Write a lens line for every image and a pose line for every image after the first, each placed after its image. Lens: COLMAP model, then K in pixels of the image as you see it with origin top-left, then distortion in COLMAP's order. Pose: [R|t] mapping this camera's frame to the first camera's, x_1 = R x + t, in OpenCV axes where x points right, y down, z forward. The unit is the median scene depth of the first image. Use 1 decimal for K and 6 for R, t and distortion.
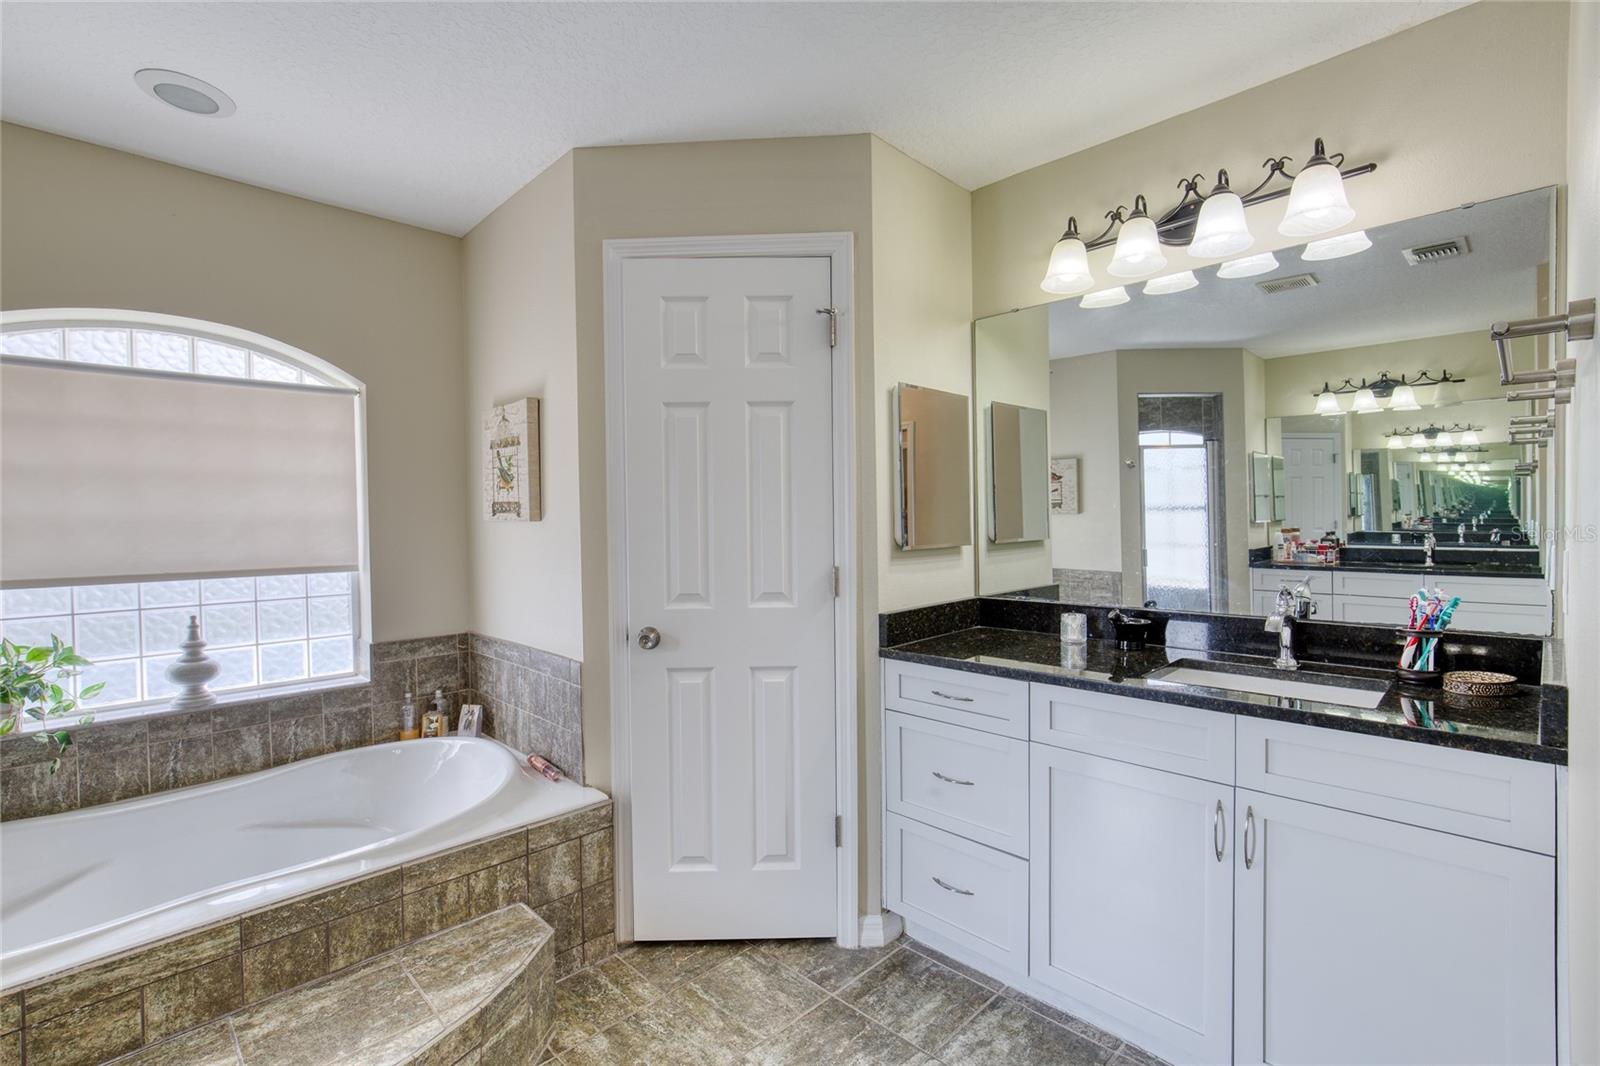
lens RADIAL K [[725.1, 0, 786.1], [0, 725.1, 532.0], [0, 0, 1]] dist [-0.017248, 0.007918]
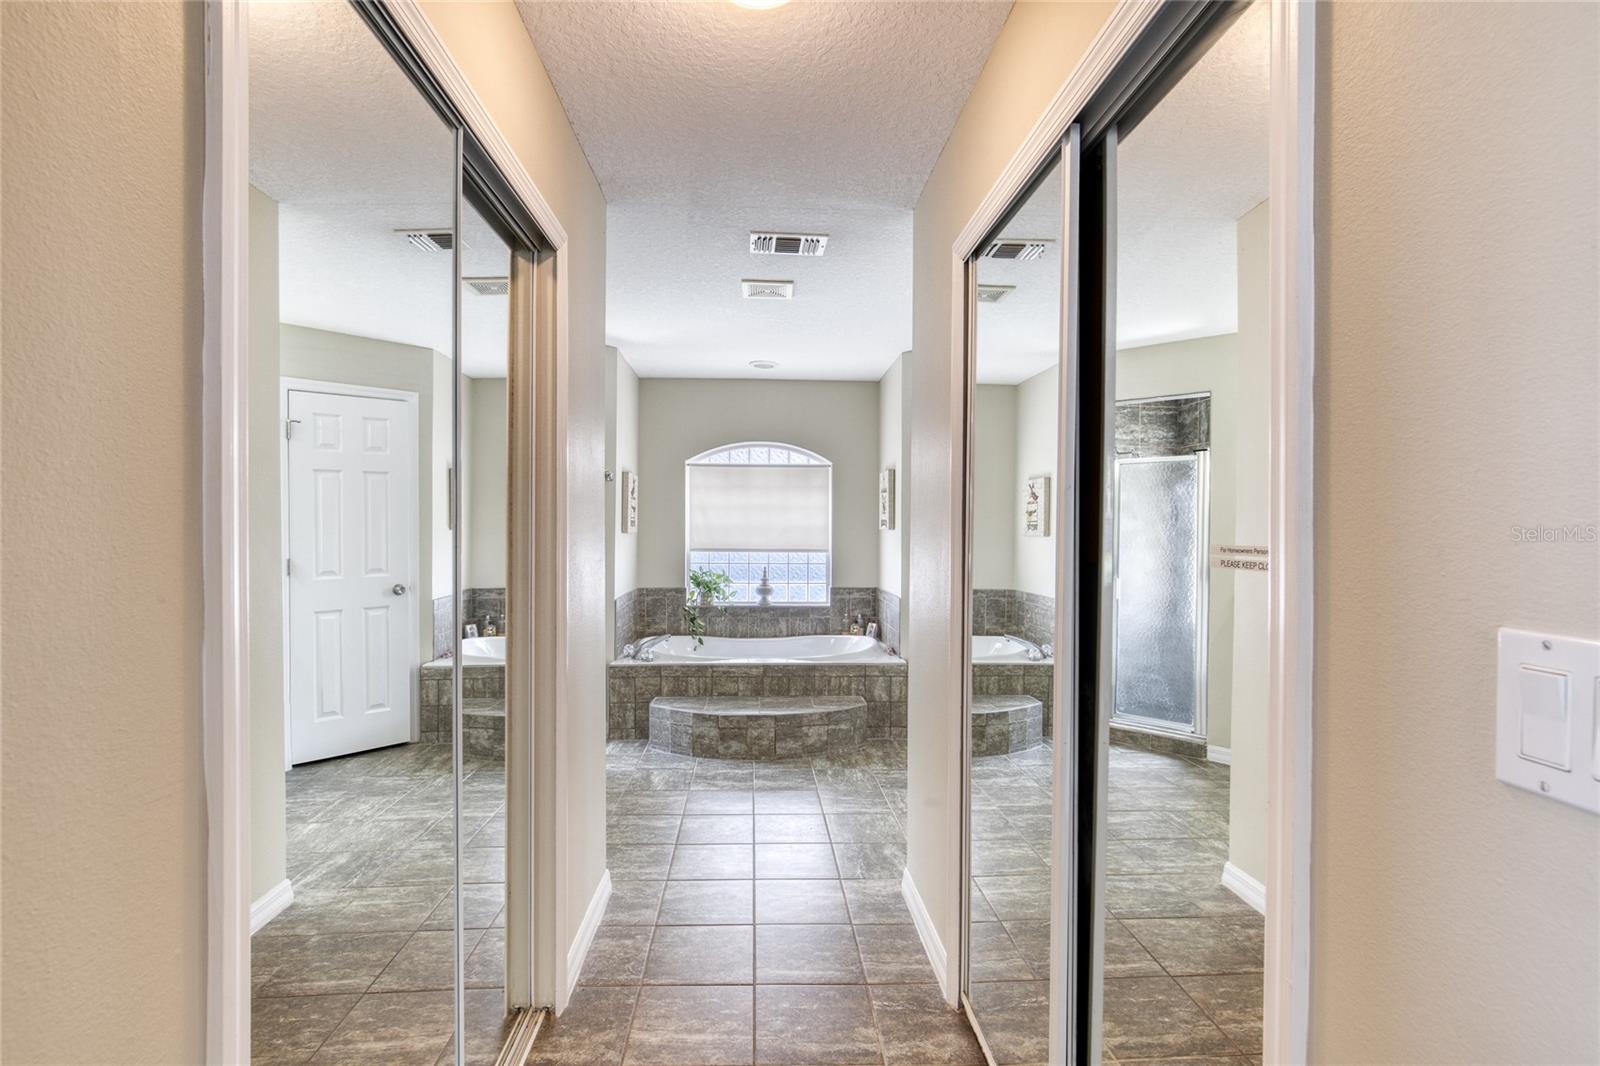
lens RADIAL K [[725.1, 0, 786.1], [0, 725.1, 532.0], [0, 0, 1]] dist [-0.017248, 0.007918]
pose [[0.748352, 0.019077, -0.663027, 0.818526], [-0.027740, 0.999612, -0.002548, 0.004066], [0.662722, 0.020299, 0.748591, -0.753490]]
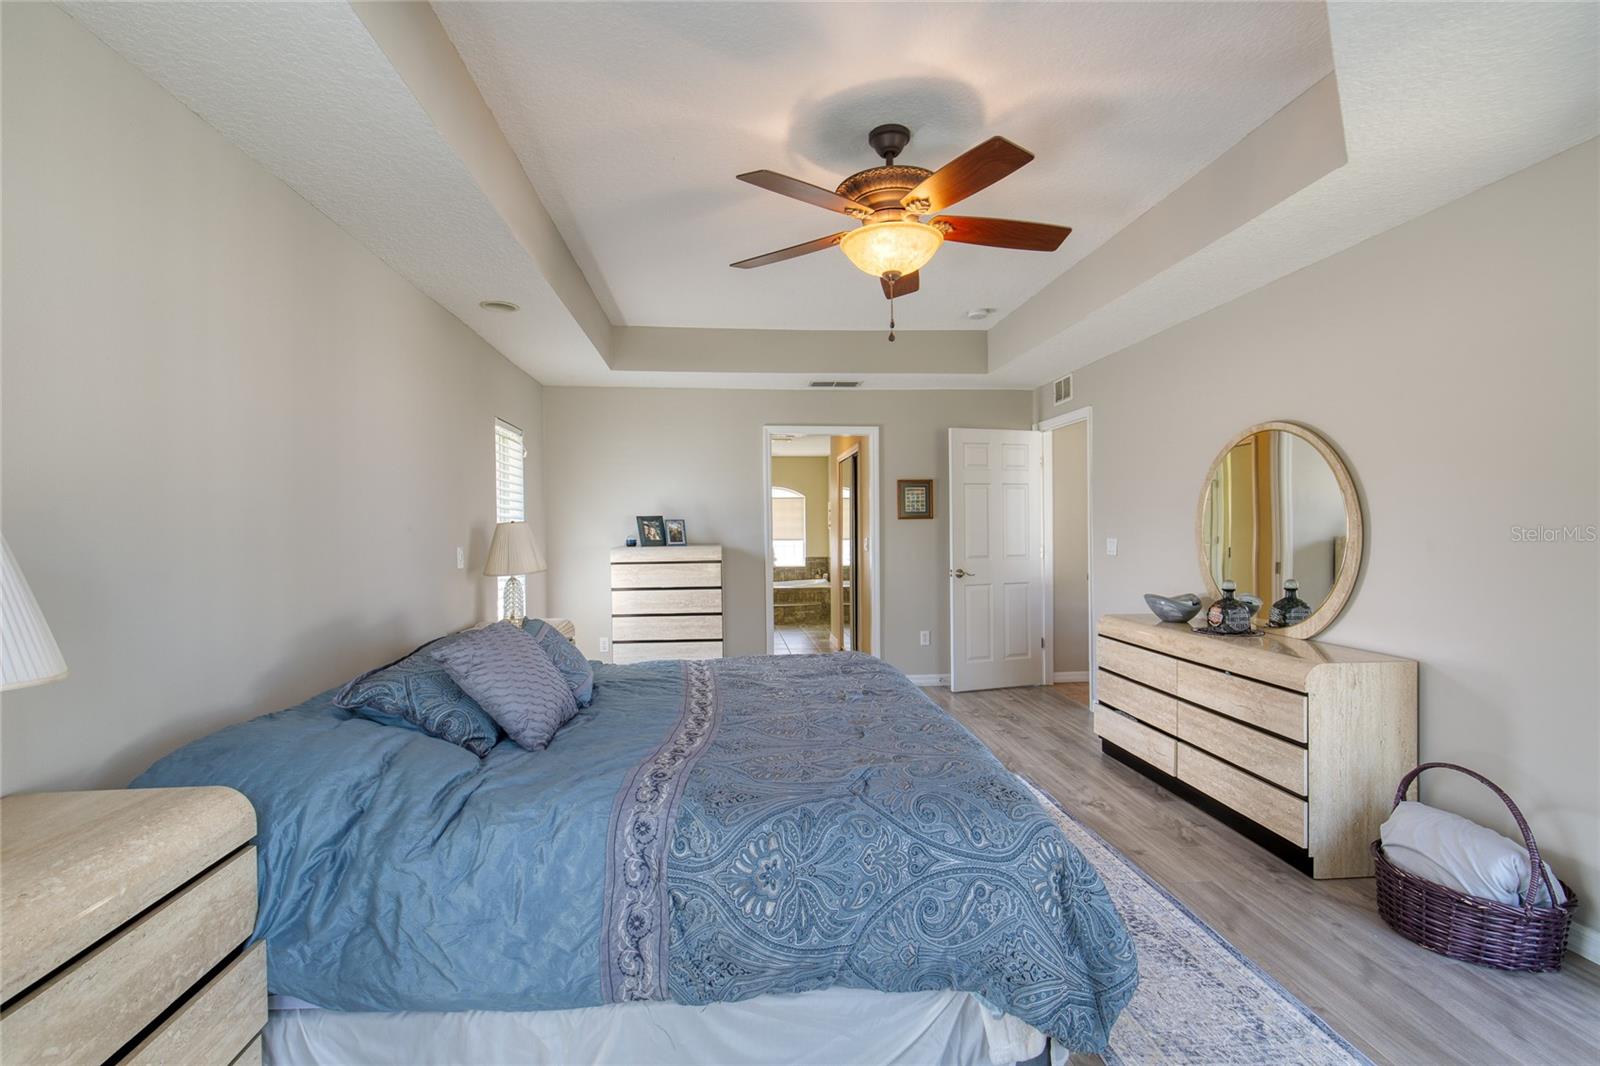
lens RADIAL K [[725.1, 0, 786.1], [0, 725.1, 532.0], [0, 0, 1]] dist [-0.017248, 0.007918]
pose [[0.774866, 0.010470, -0.632039, 2.355595], [-0.014843, 0.999888, -0.001633, 0.016908], [0.631951, 0.010647, 0.774935, -2.760925]]
